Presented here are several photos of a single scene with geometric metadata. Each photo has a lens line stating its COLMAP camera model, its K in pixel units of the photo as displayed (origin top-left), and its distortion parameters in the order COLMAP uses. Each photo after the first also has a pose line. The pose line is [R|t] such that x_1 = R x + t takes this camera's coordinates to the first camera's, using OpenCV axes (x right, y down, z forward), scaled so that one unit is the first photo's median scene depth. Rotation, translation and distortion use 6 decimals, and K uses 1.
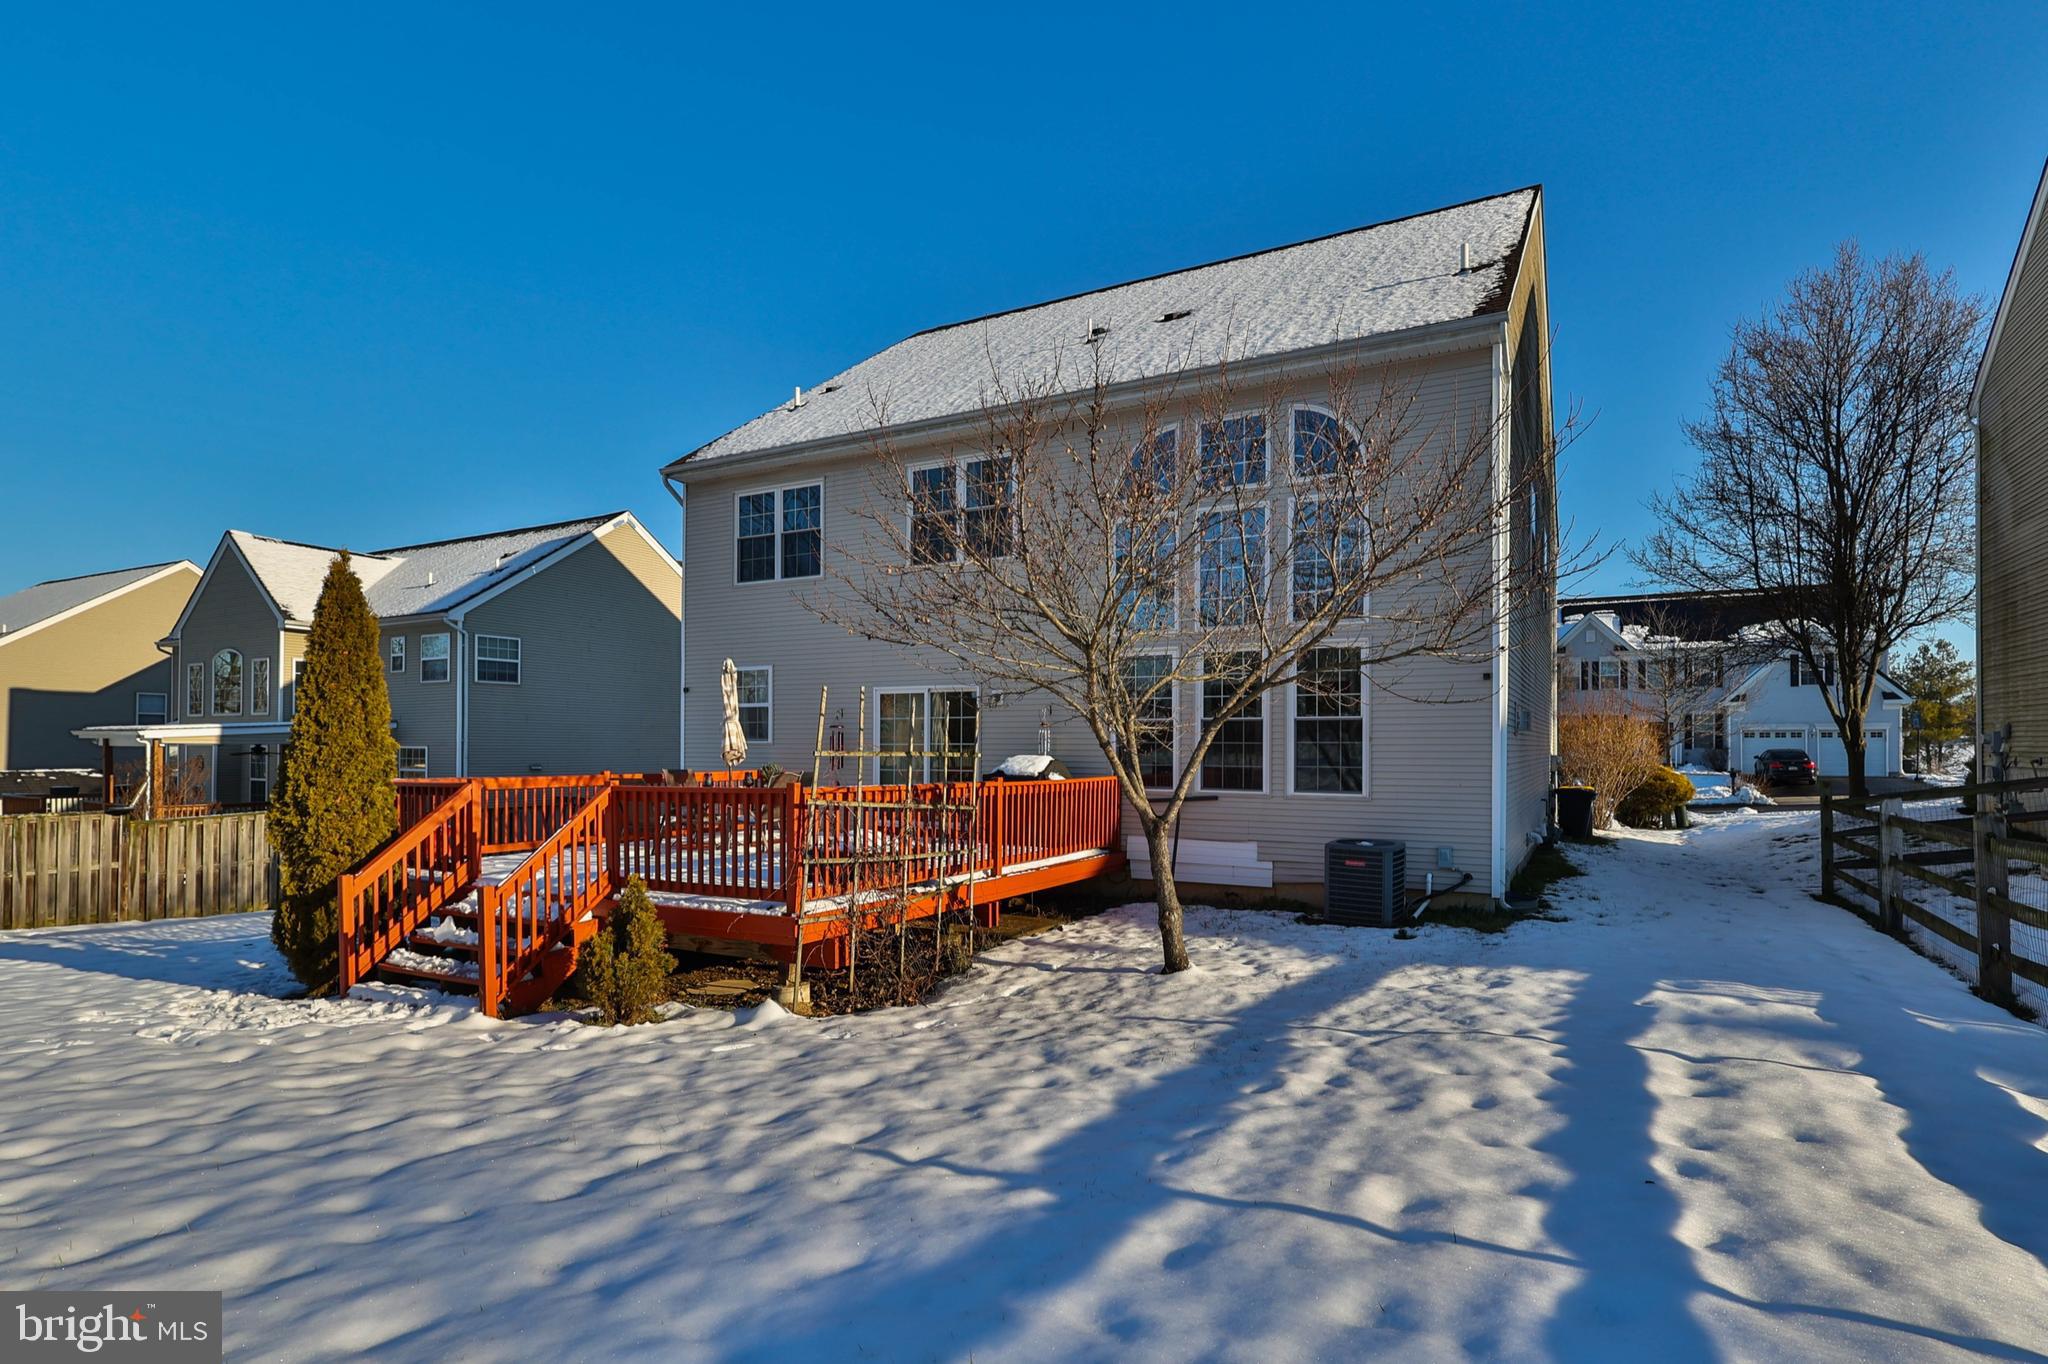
lens RADIAL K [[1027.4, 0, 1030.5], [0, 1027.4, 744.9], [0, 0, 1]] dist [-0.001338, 0.000121]
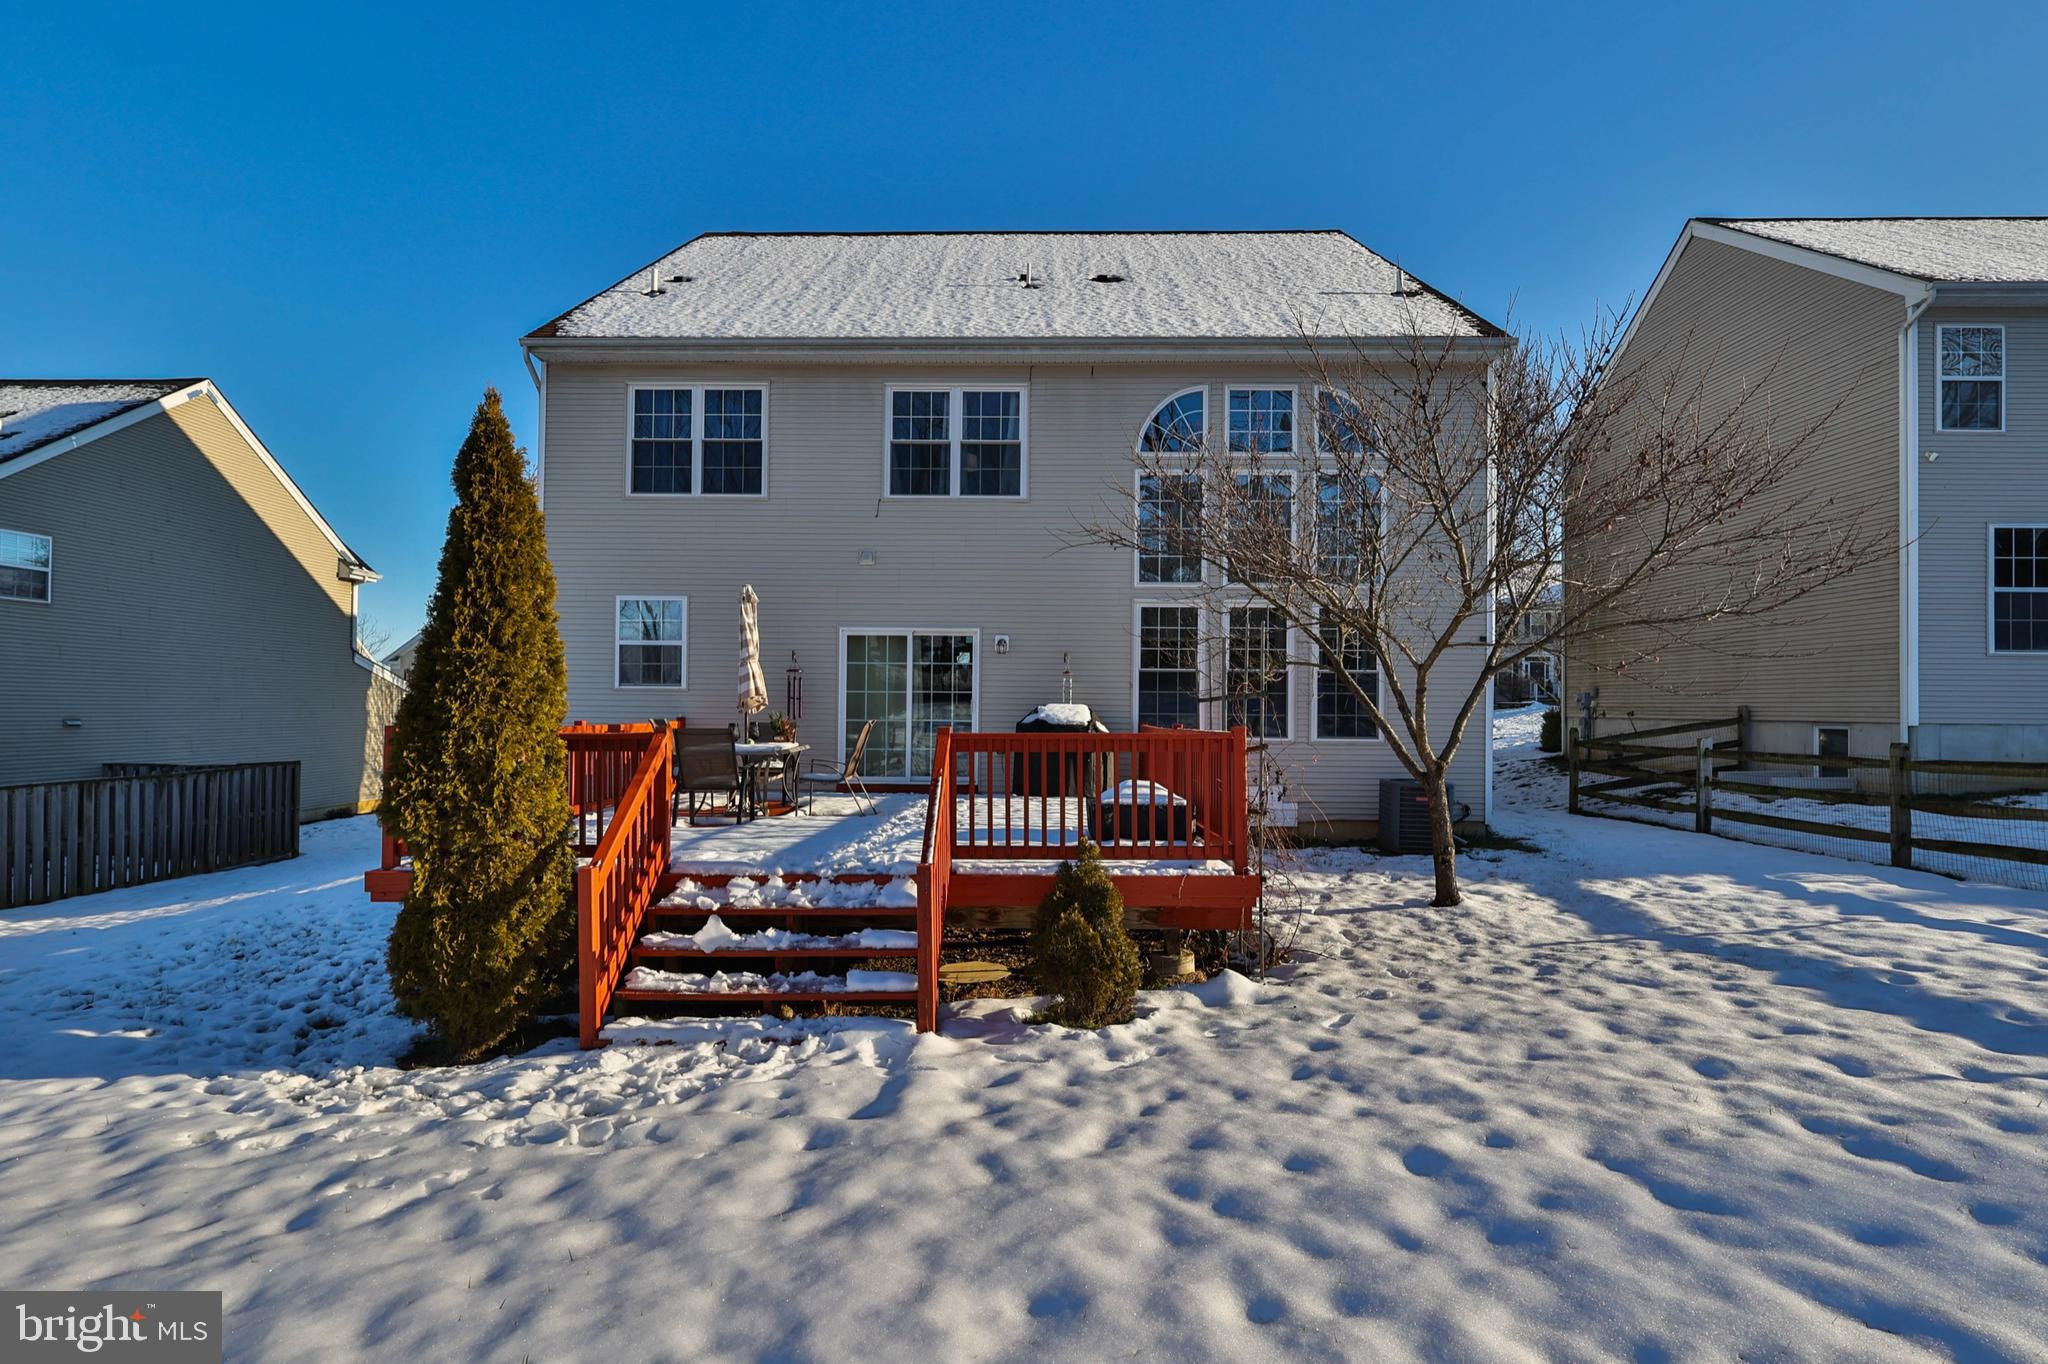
lens RADIAL K [[1006.4, 0, 1003.0], [0, 1006.4, 697.1], [0, 0, 1]] dist [0.003336, 0.000785]
pose [[0.886392, 0.009744, 0.462833, -0.410182], [-0.007077, 0.999947, -0.007500, 0.009467], [-0.462882, 0.003372, 0.886414, 0.155653]]
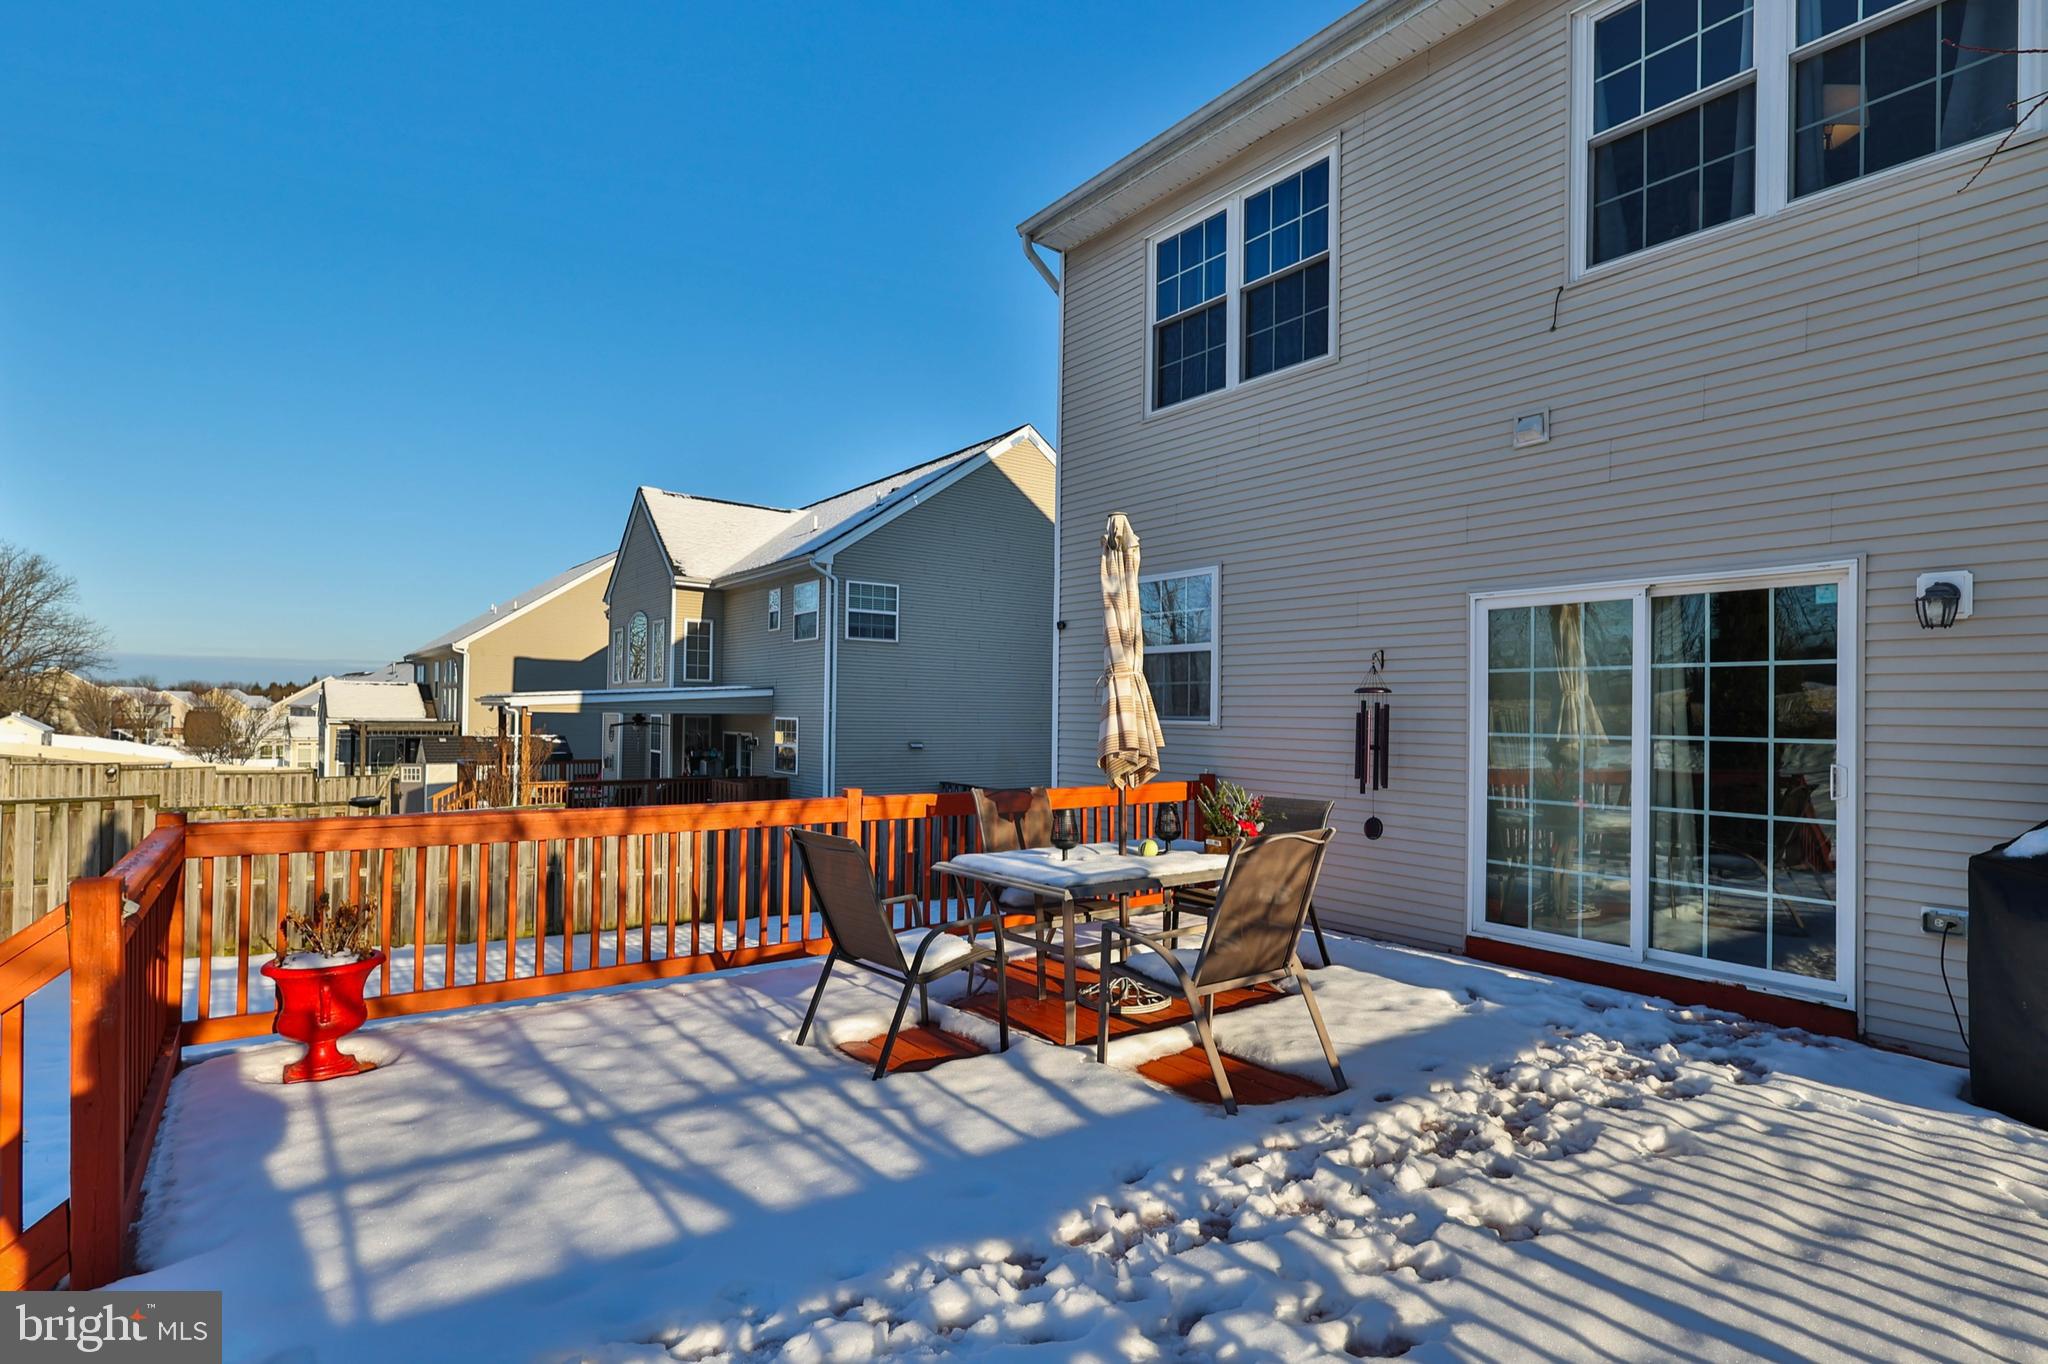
lens RADIAL K [[1010.1, 0, 1018.7], [0, 1010.1, 705.4], [0, 0, 1]] dist [0.001211, -0.000019]
pose [[0.912525, 0.006194, -0.408973, -0.144780], [-0.010310, 0.999916, -0.007860, -0.006363], [0.408890, 0.011389, 0.912513, 0.535849]]
